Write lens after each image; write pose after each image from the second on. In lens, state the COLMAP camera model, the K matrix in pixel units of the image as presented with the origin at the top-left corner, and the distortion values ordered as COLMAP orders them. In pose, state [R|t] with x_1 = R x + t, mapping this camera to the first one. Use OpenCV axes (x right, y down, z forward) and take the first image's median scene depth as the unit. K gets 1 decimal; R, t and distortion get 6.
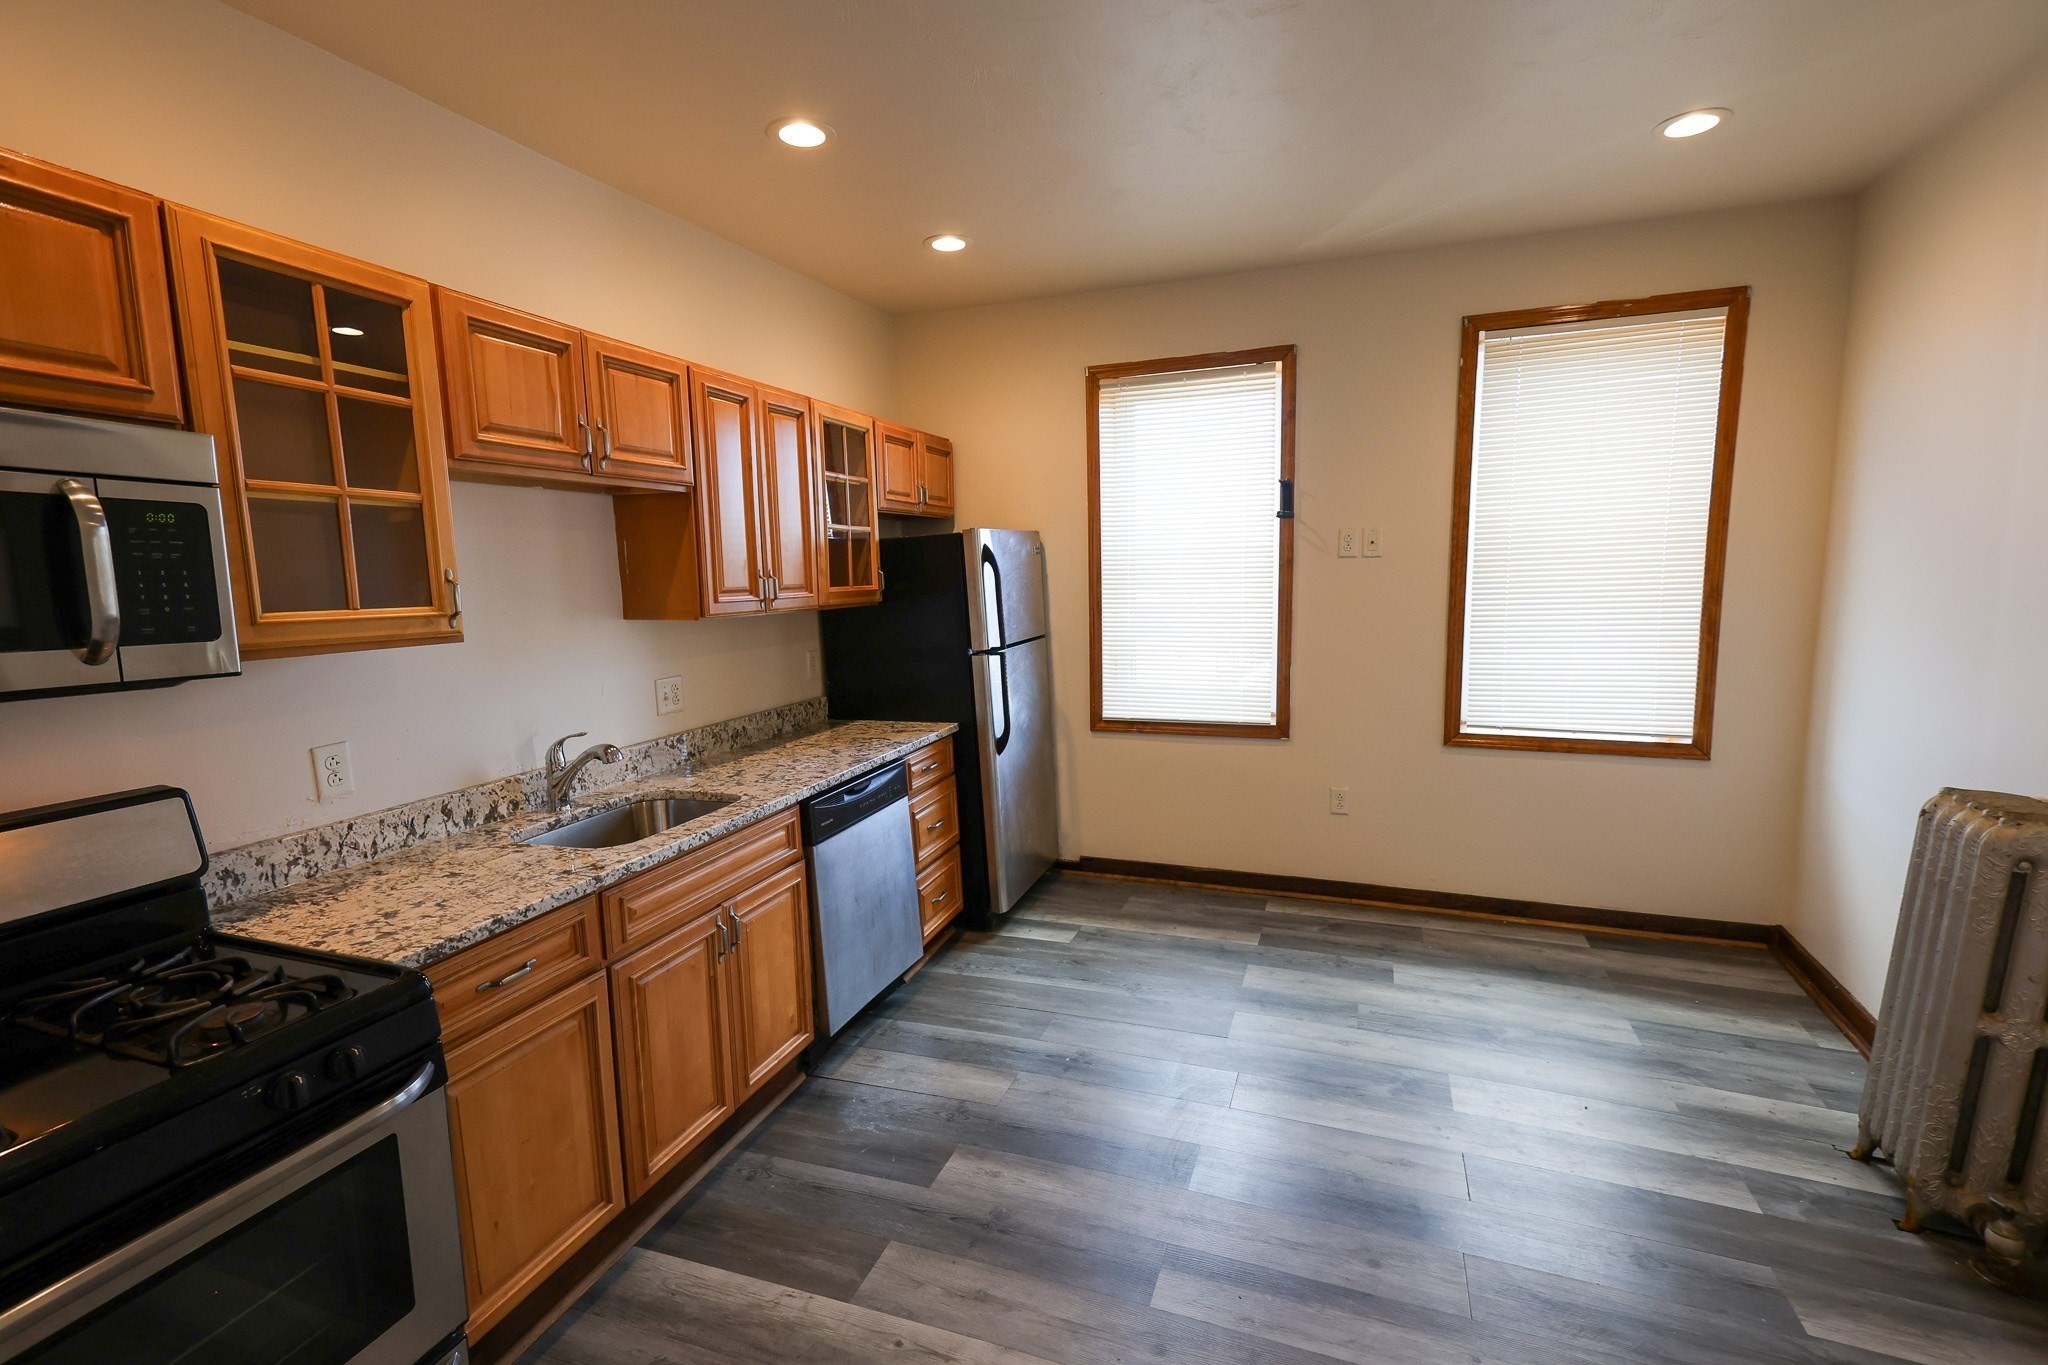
lens RADIAL K [[886.6, 0, 1032.5], [0, 886.6, 682.5], [0, 0, 1]] dist [0.003988, 0.000104]
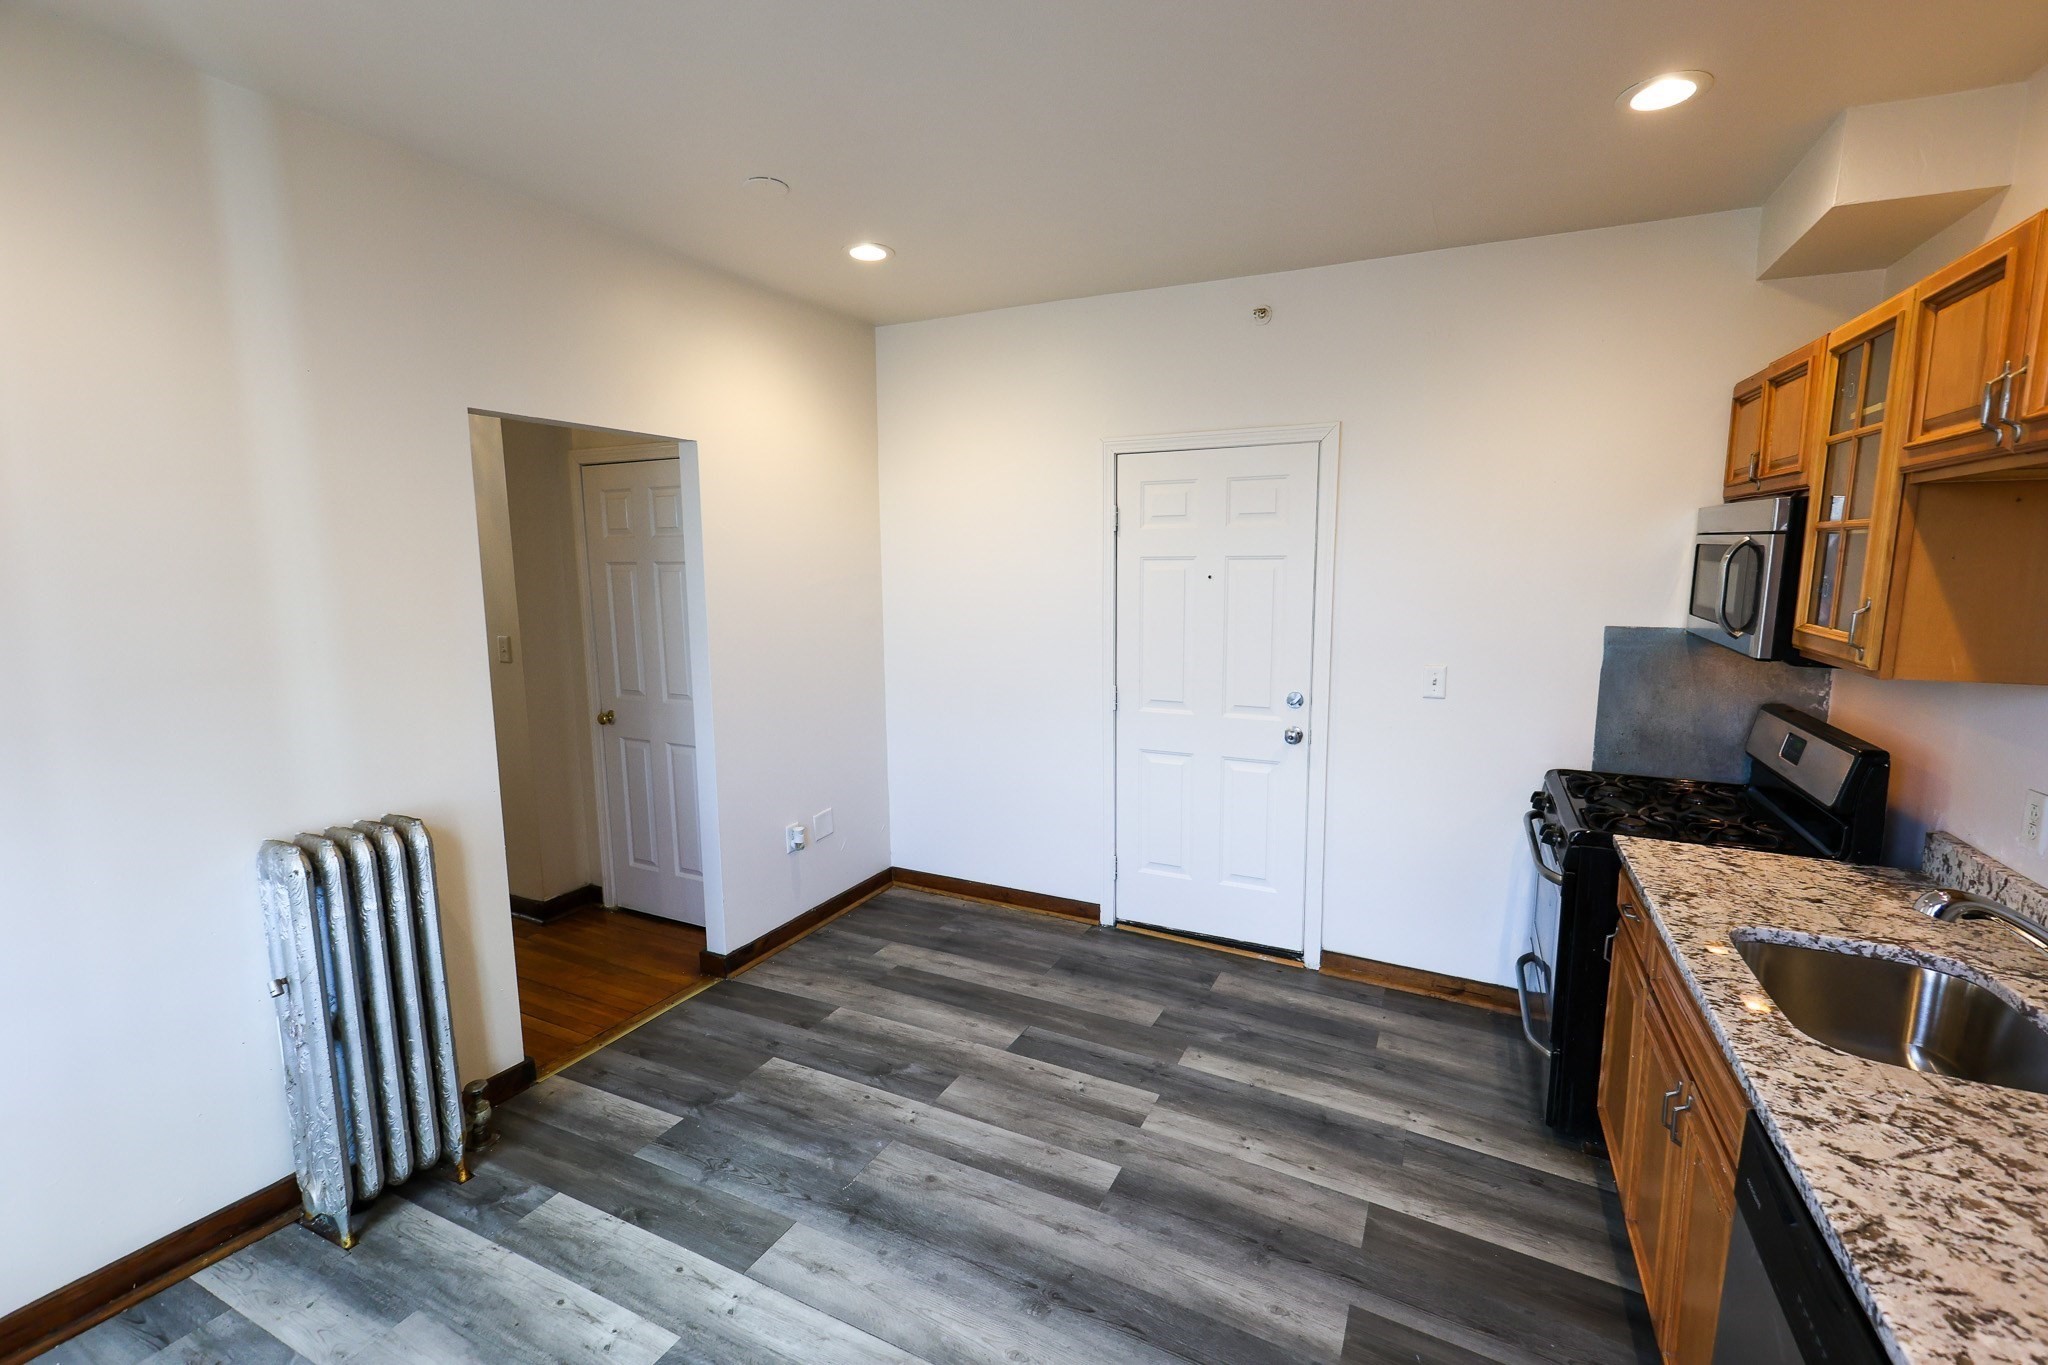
lens RADIAL K [[886.6, 0, 1035.0], [0, 886.6, 679.9], [0, 0, 1]] dist [0.003988, 0.000104]
pose [[-0.995158, 0.010941, 0.097679, 0.087289], [0.036232, 0.964637, 0.261079, -0.233551], [-0.091369, 0.263354, -0.960363, 1.465984]]
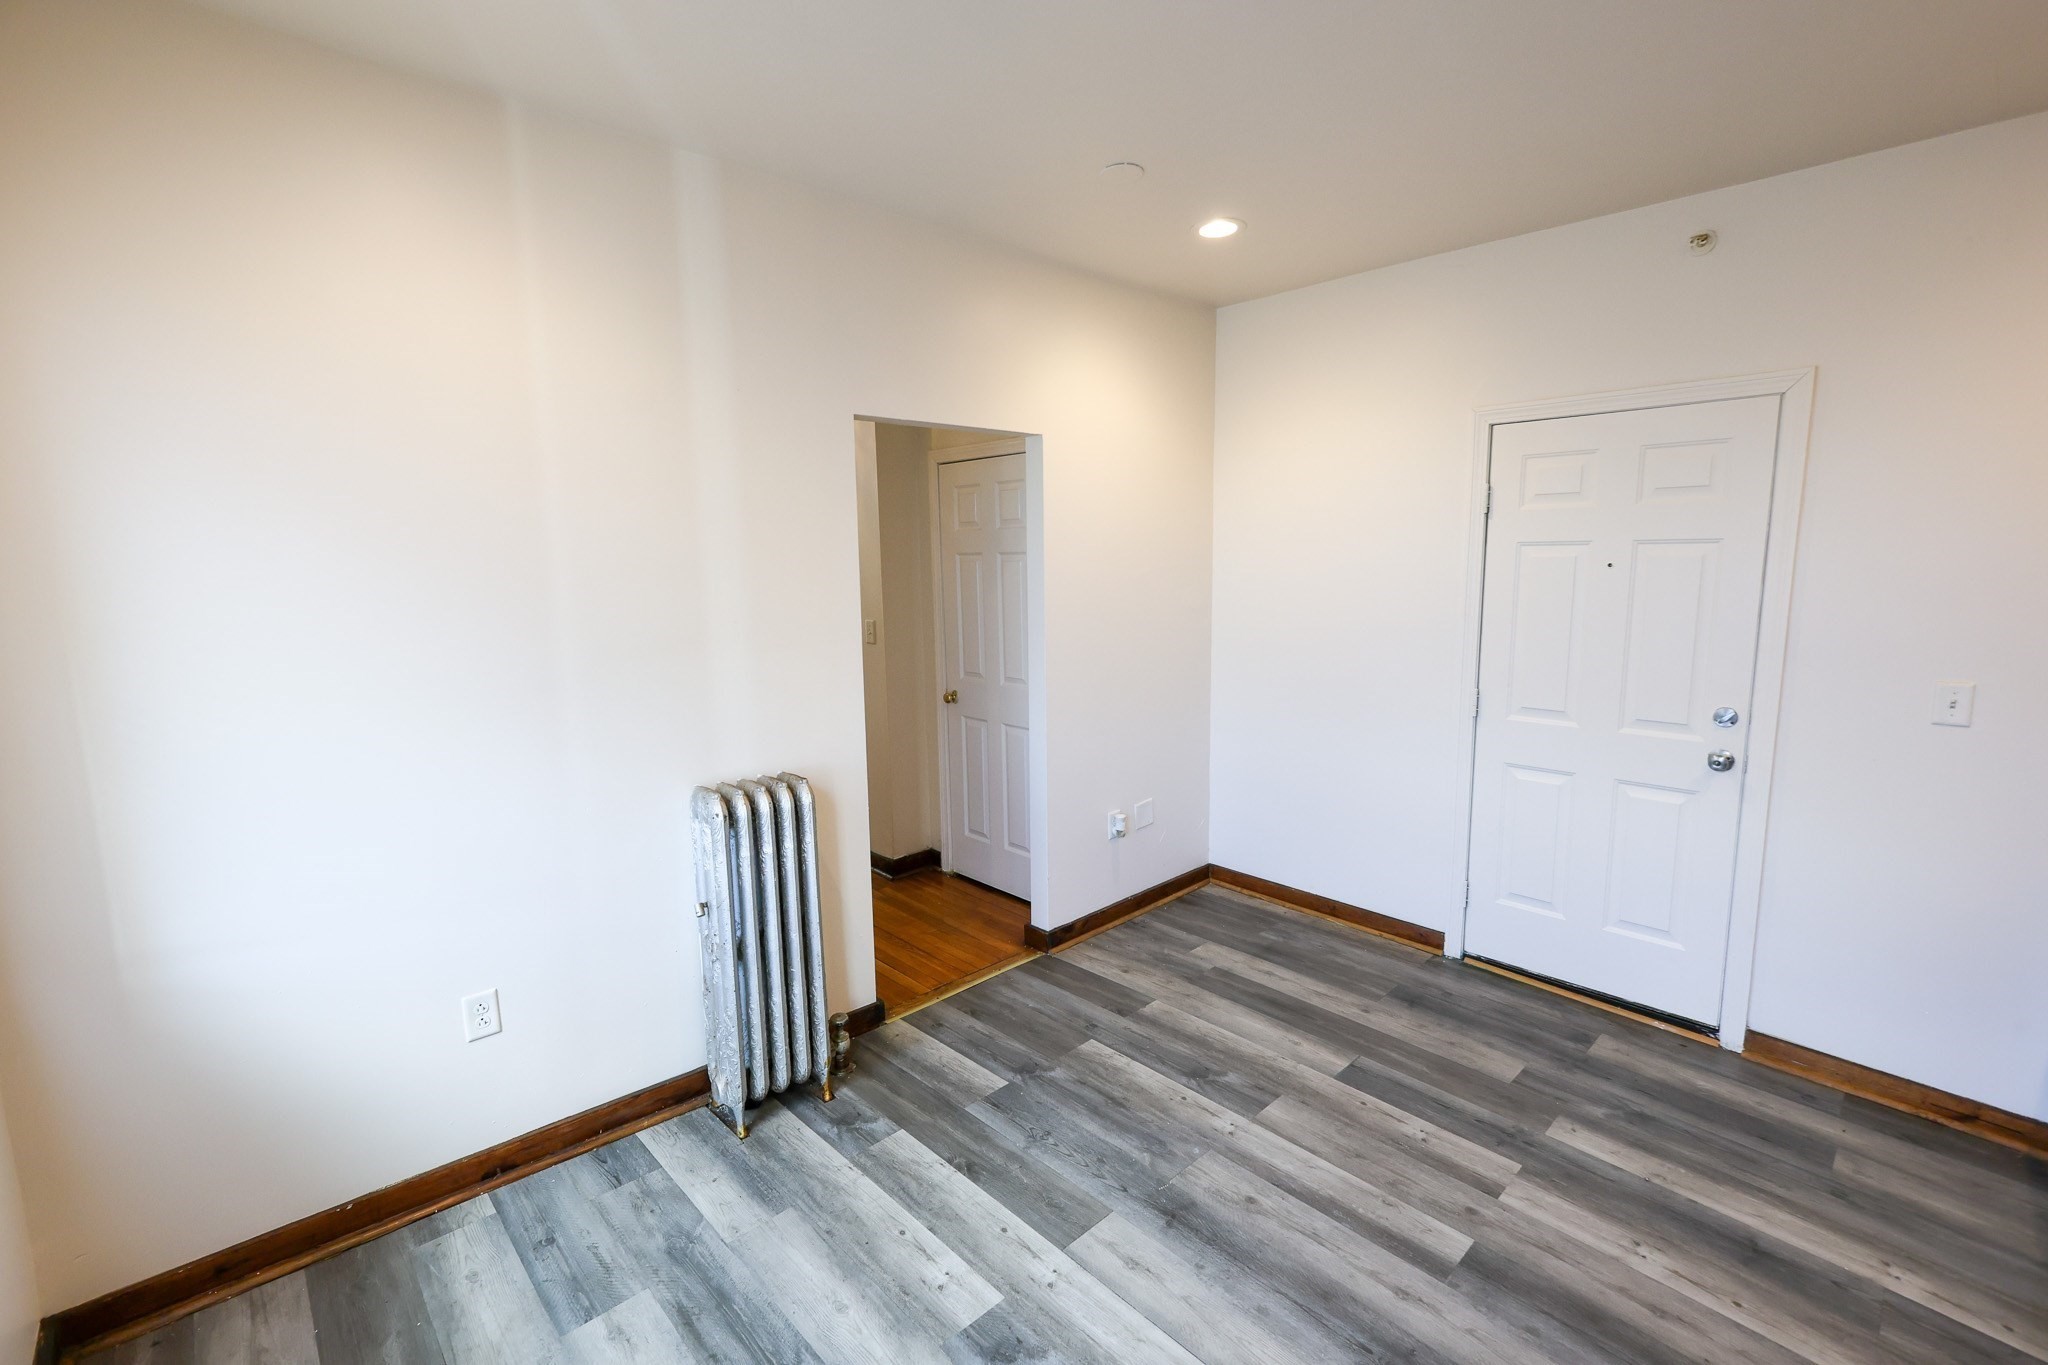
lens RADIAL K [[886.6, 0, 1033.7], [0, 886.6, 682.7], [0, 0, 1]] dist [0.003988, 0.000104]
pose [[-0.901561, -0.033933, 0.431319, 0.122940], [0.084182, 0.964109, 0.251809, -0.226139], [-0.424384, 0.263331, -0.866346, 1.440983]]
